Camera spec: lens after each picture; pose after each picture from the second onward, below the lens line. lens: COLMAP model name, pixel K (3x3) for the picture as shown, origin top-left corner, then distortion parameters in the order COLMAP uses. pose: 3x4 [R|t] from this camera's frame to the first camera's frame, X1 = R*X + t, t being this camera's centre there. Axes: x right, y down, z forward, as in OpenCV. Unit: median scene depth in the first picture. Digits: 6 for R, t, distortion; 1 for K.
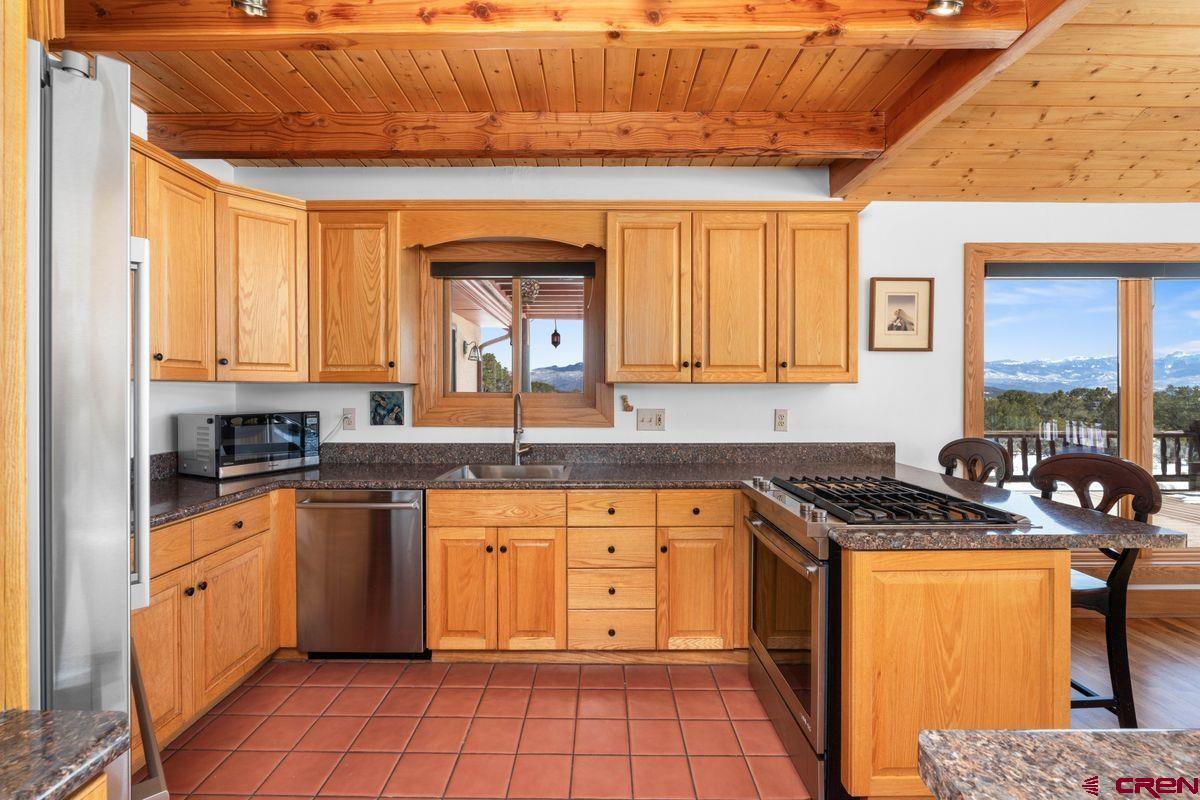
lens RADIAL K [[524.4, 0, 601.0], [0, 524.4, 394.7], [0, 0, 1]] dist [-0.014912, -0.001766]
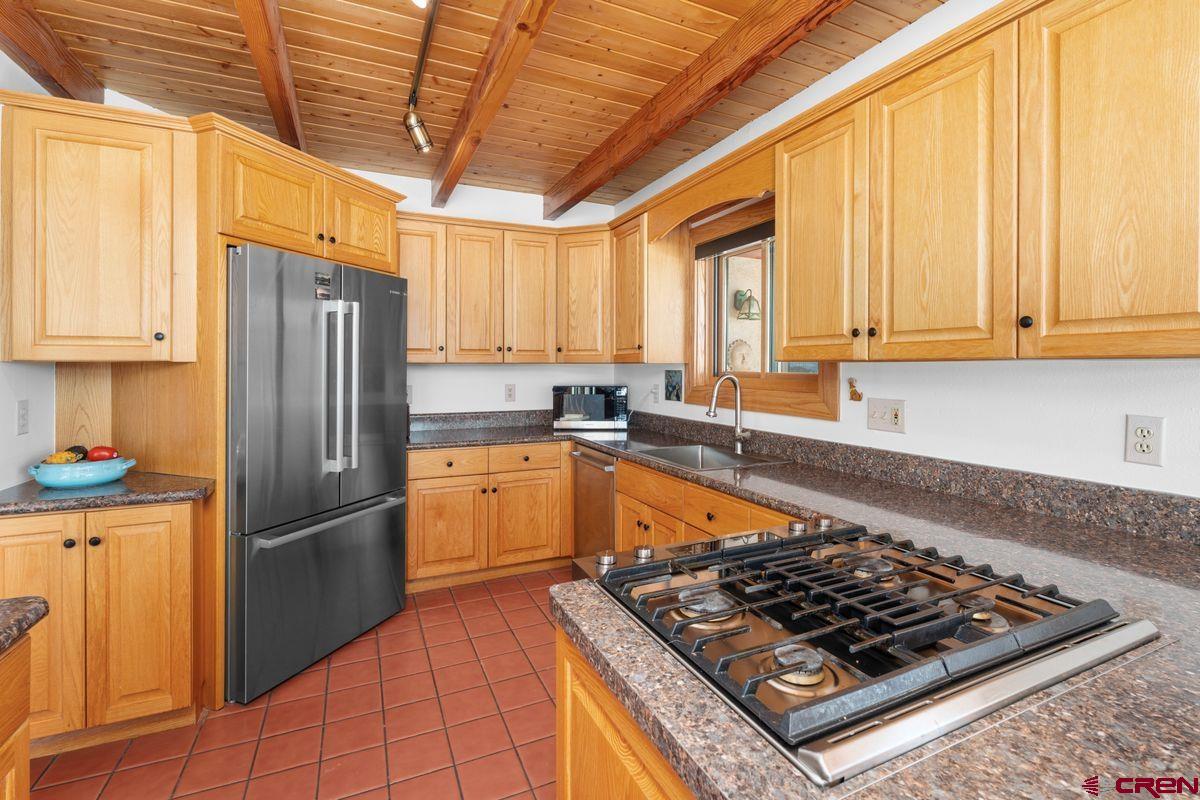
lens RADIAL K [[533.5, 0, 603.1], [0, 533.5, 374.9], [0, 0, 1]] dist [0.001805, -0.003696]
pose [[0.422202, 0.014281, -0.906389, 0.568552], [-0.006728, 0.999898, 0.012621, -0.010523], [0.906477, 0.000770, 0.422255, 0.386717]]
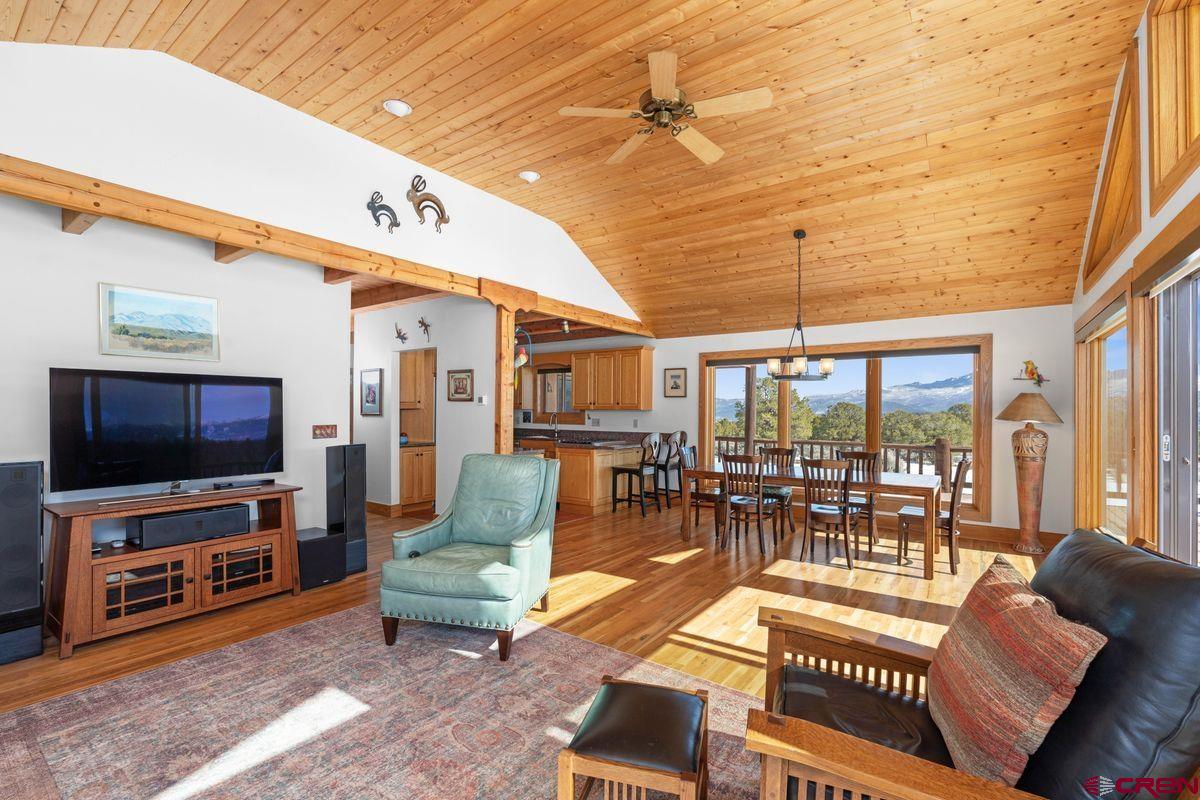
lens RADIAL K [[533.5, 0, 593.5], [0, 533.5, 410.0], [0, 0, 1]] dist [0.001805, -0.003696]
pose [[0.804318, 0.005753, -0.594172, 1.790576], [-0.010856, 0.999928, -0.005014, -0.005165], [0.594101, 0.010484, 0.804322, -1.306732]]
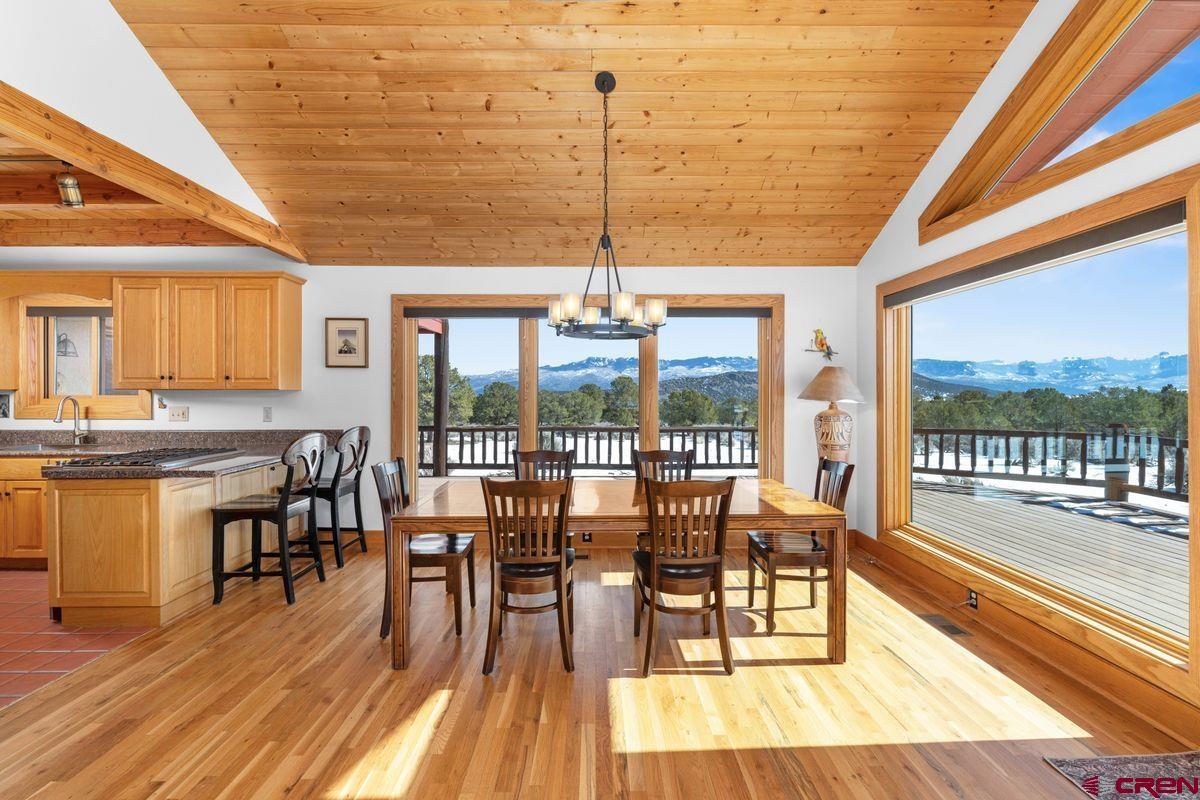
lens RADIAL K [[533.5, 0, 603.2], [0, 533.5, 392.7], [0, 0, 1]] dist [0.001805, -0.003696]
pose [[0.999920, 0.001338, 0.012538, 1.279676], [-0.001293, 0.999993, -0.003600, -0.009195], [-0.012543, 0.003584, 0.999915, -0.511834]]
